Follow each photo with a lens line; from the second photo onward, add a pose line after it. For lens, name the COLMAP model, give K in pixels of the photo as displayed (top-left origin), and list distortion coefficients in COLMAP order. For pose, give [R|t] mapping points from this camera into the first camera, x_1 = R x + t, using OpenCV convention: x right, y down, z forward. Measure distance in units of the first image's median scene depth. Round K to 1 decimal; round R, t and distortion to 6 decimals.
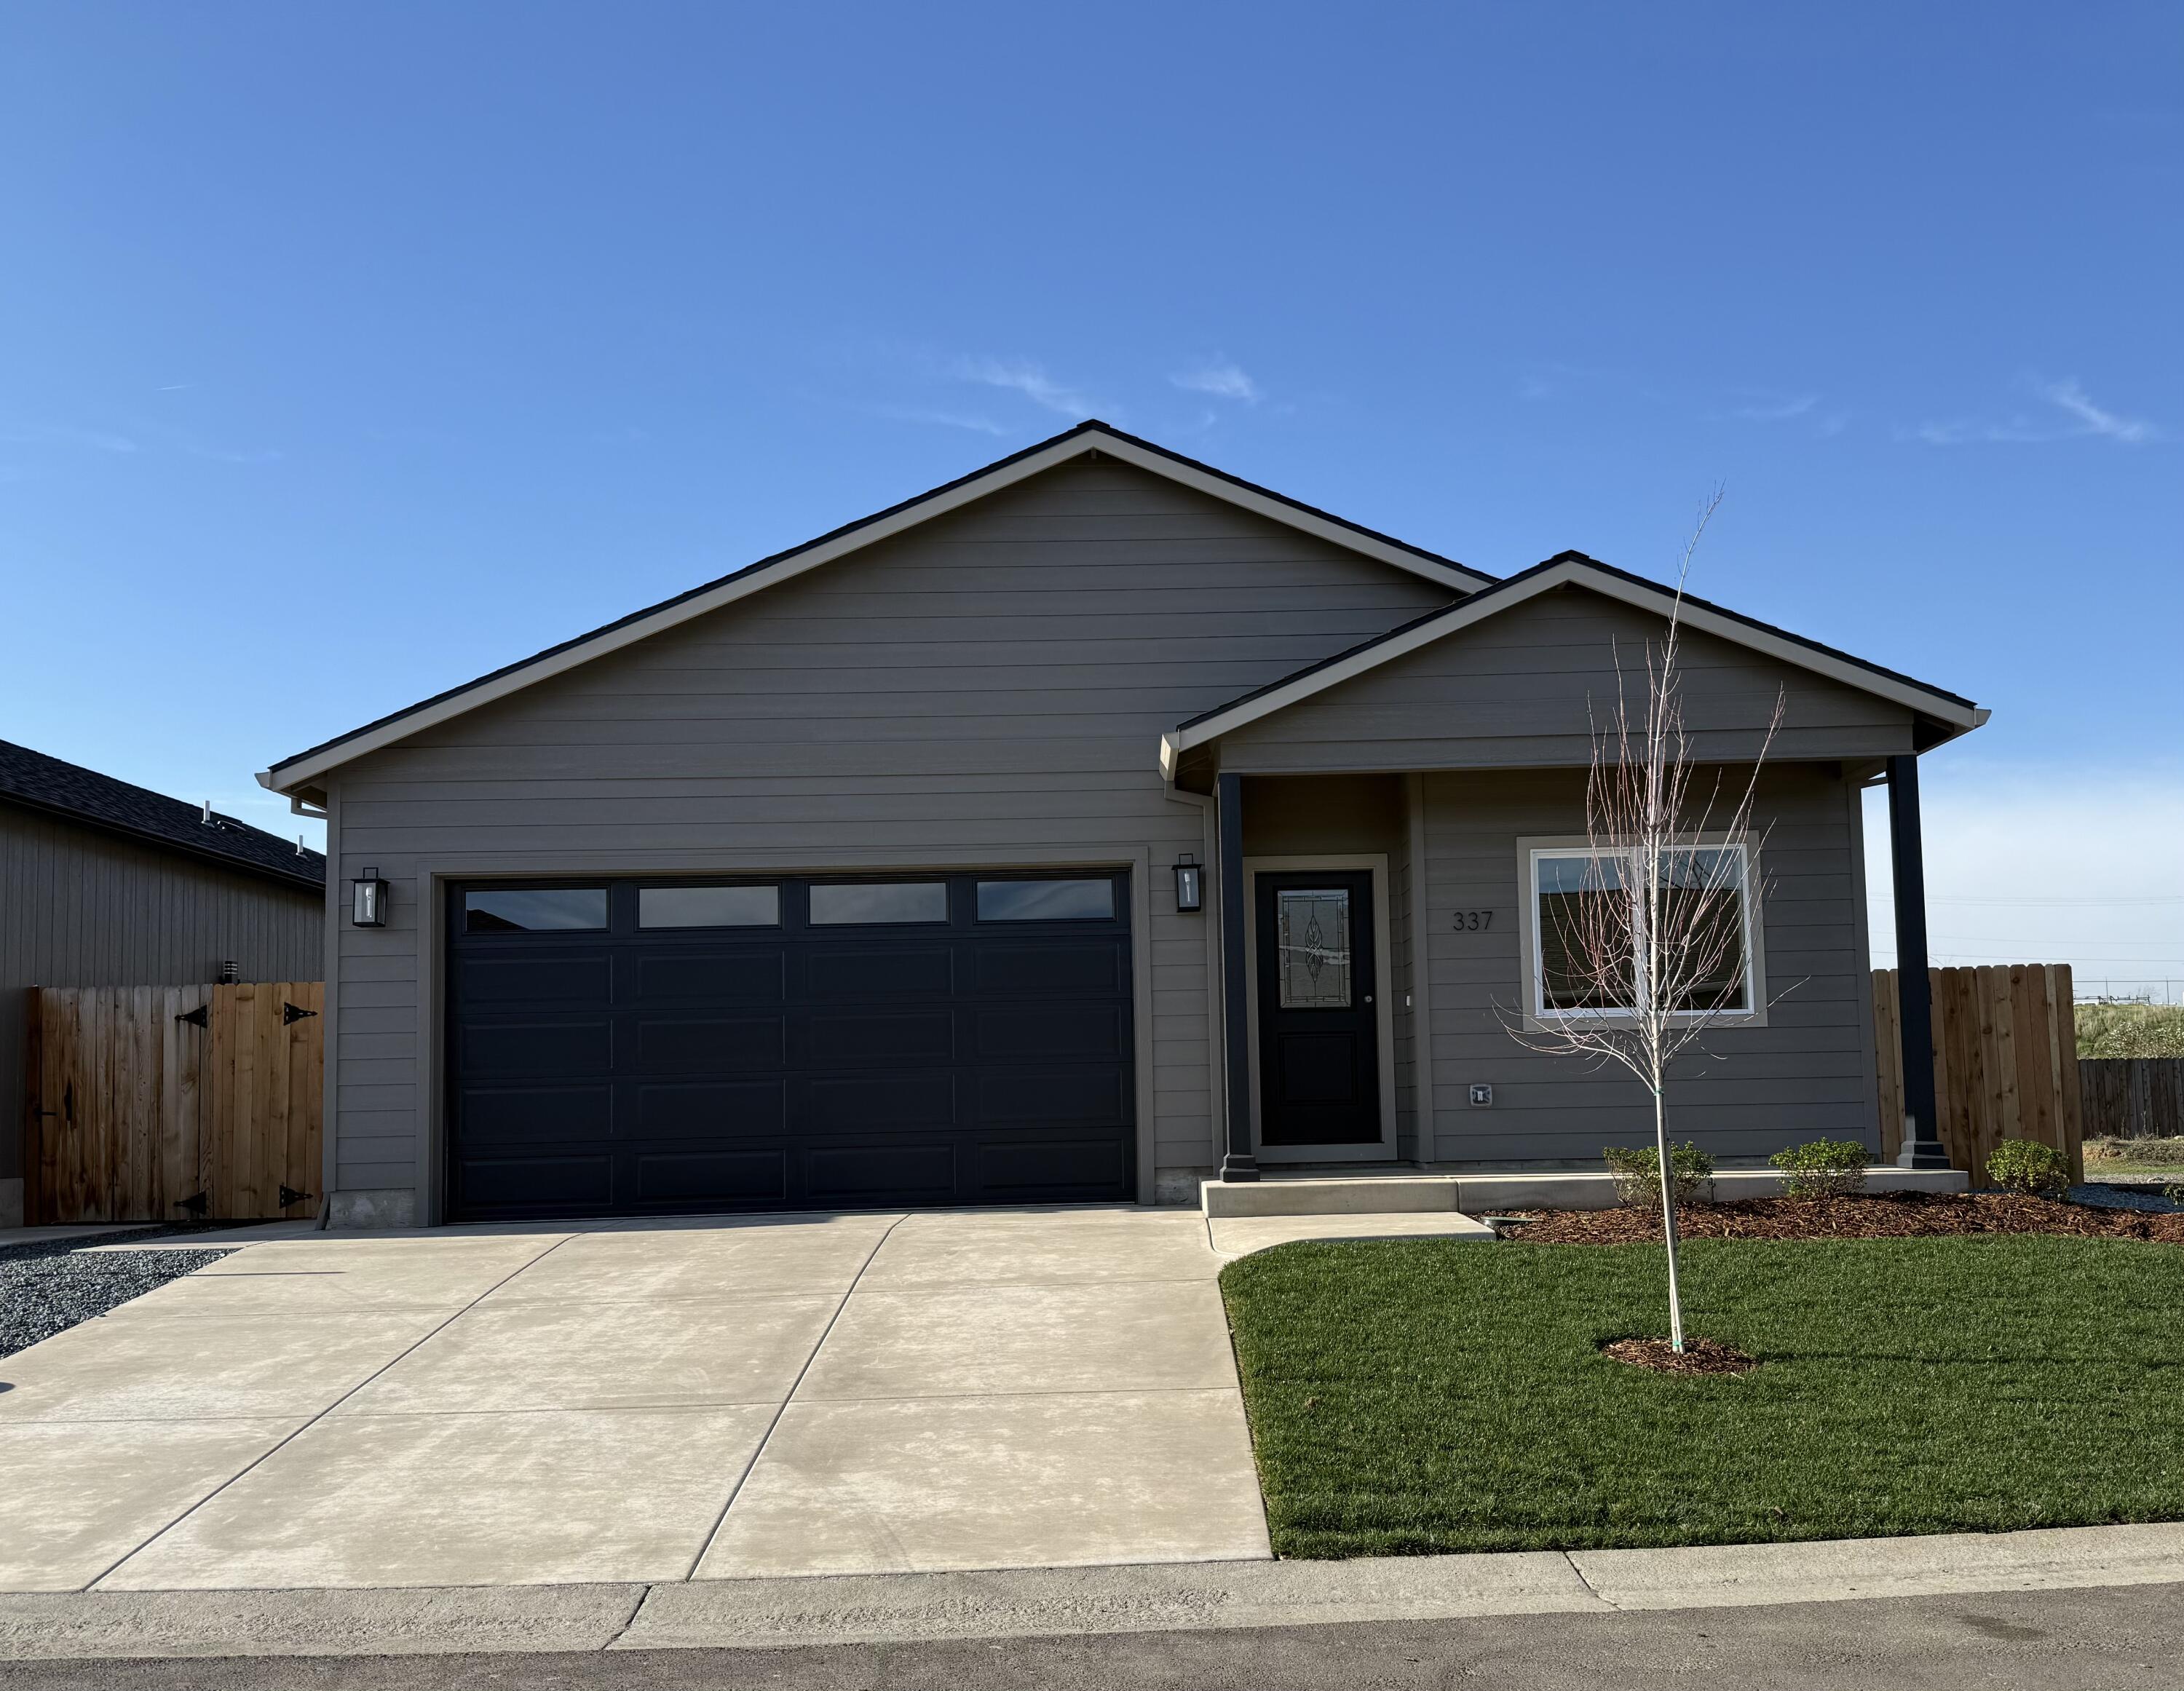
lens RADIAL K [[2427.8, 0, 1092.0], [0, 2427.8, 845.5], [0, 0, 1]] dist [0.131334, -0.348523]
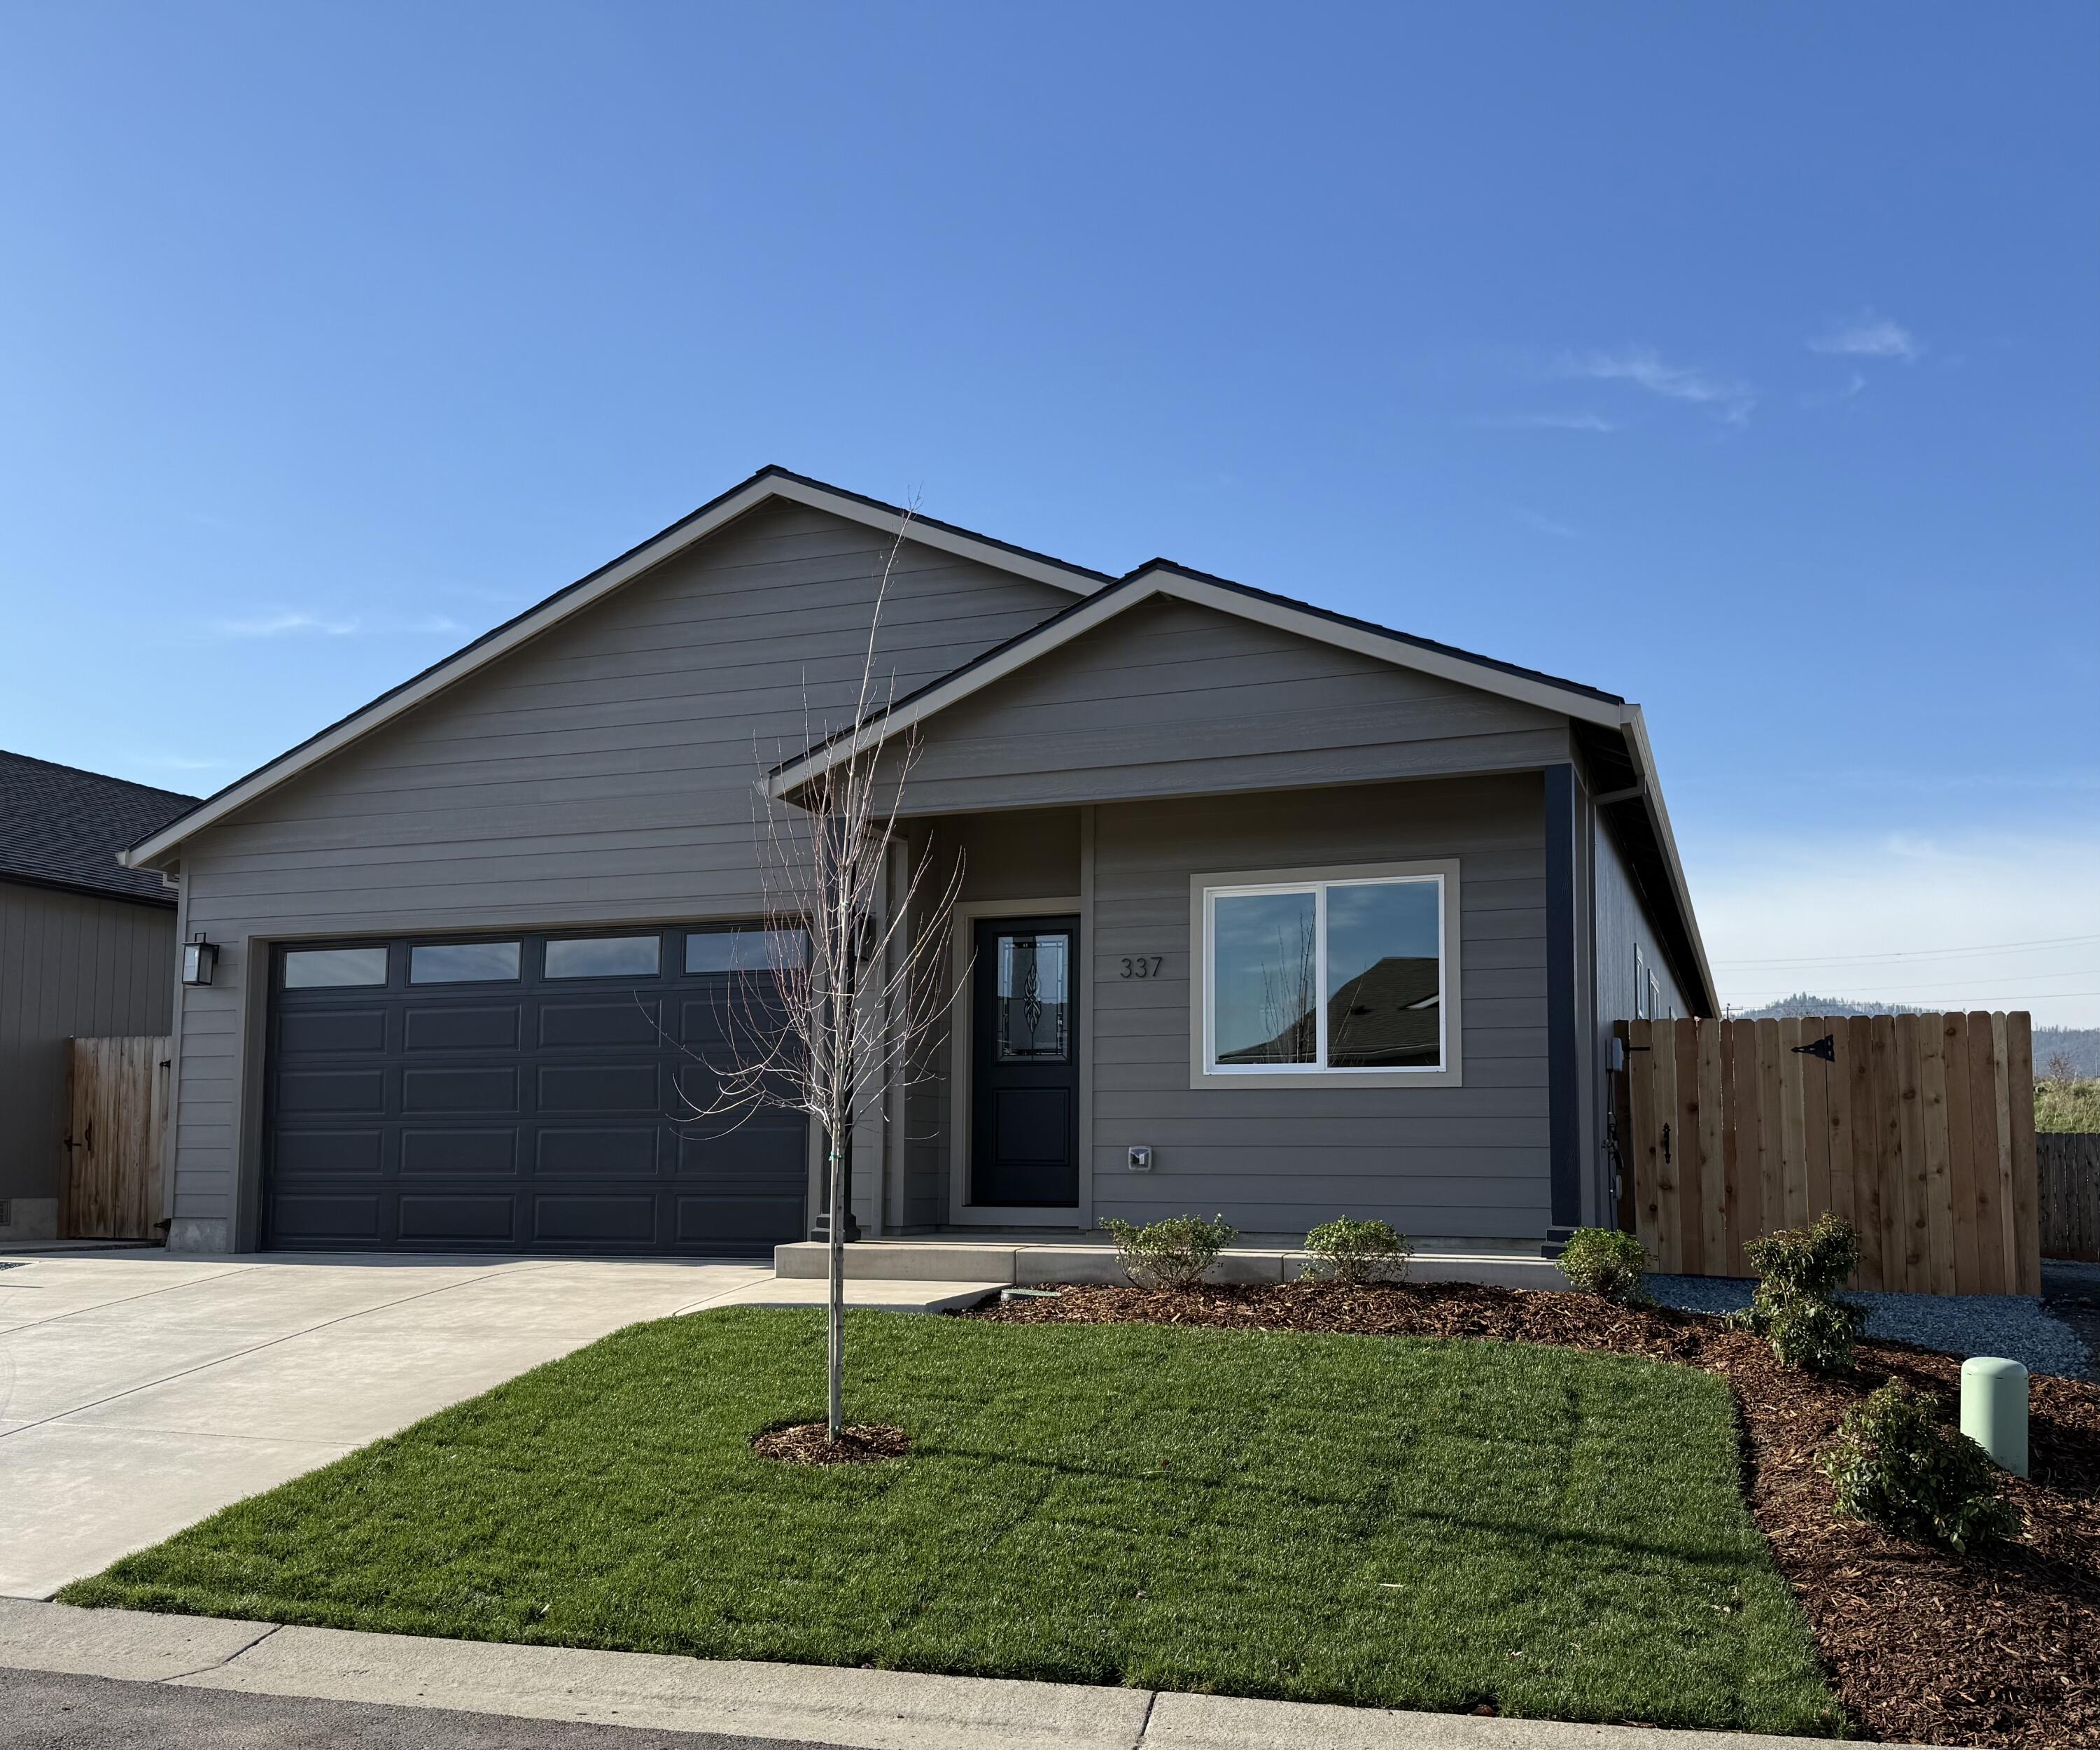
lens RADIAL K [[2501.4, 0, 1050.0], [0, 2501.4, 875.0], [0, 0, 1]] dist [0.155729, -0.391516]
pose [[0.875383, -0.029022, -0.482557, 0.582979], [0.027918, 0.999565, -0.009470, 0.004215], [0.482623, -0.005183, 0.875813, 0.159520]]
